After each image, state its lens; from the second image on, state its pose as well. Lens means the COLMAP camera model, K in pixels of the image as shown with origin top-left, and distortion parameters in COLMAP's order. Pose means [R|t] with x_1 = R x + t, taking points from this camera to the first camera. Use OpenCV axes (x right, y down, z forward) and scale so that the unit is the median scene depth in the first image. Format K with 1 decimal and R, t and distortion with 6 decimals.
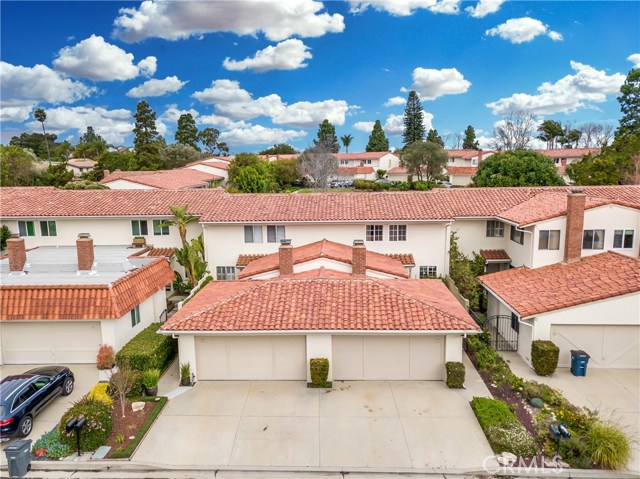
lens RADIAL K [[558.2, 0, 319.0], [0, 558.2, 278.8], [0, 0, 1]] dist [0.028140, 0.005153]
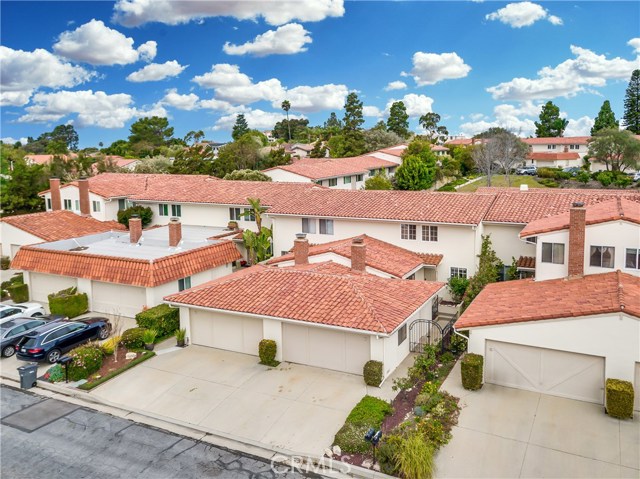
lens RADIAL K [[546.0, 0, 320.4], [0, 546.0, 228.3], [0, 0, 1]] dist [0.018134, -0.003107]
pose [[0.917003, 0.064068, -0.393702, 0.412500], [-0.083824, 0.995928, -0.033170, -0.047289], [0.389974, 0.063419, 0.918640, -0.018900]]
